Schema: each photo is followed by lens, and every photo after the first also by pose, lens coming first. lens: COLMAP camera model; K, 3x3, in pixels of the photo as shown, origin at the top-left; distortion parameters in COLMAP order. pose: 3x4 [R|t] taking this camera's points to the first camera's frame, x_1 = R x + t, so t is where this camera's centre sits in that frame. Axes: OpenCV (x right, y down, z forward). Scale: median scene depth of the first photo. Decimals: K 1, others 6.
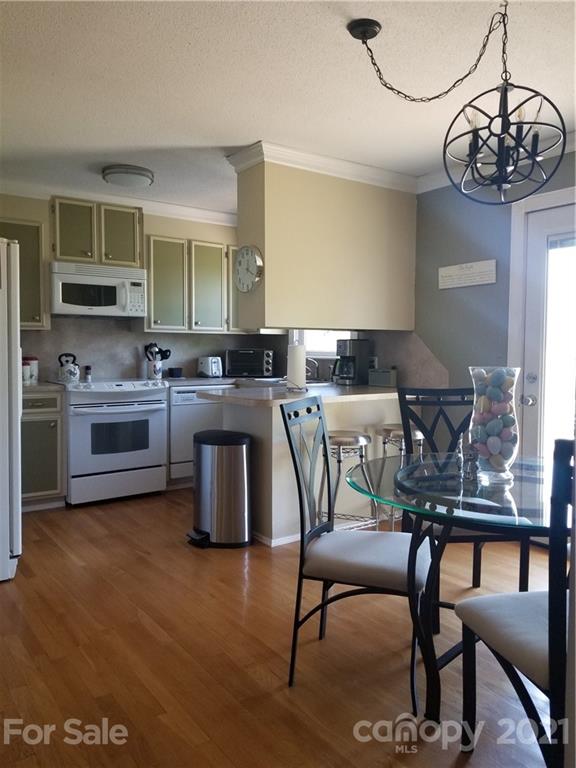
lens RADIAL K [[585.2, 0, 288.0], [0, 585.2, 384.0], [0, 0, 1]] dist [0.046661, -0.006136]
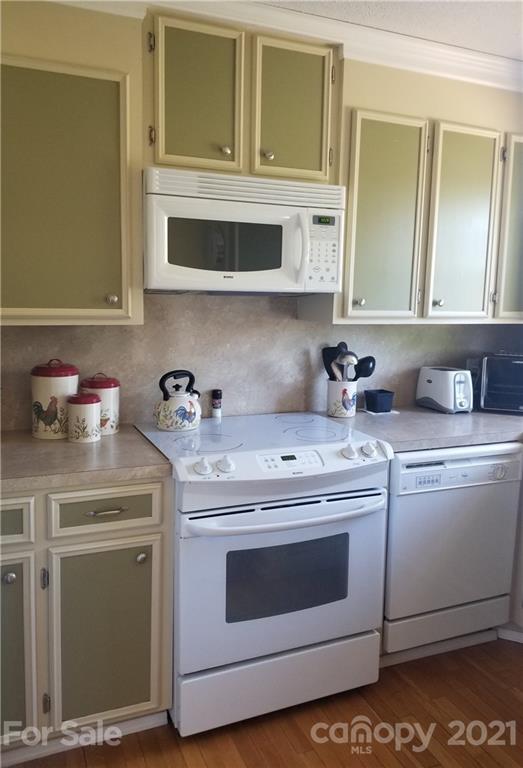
lens RADIAL K [[606.7, 0, 261.5], [0, 606.7, 384.0], [0, 0, 1]] dist [0.006919, -0.002191]
pose [[0.974516, 0.043085, -0.220142, -0.195707], [-0.025718, 0.996370, 0.081153, -0.080883], [0.222839, -0.073423, 0.972086, 0.526143]]
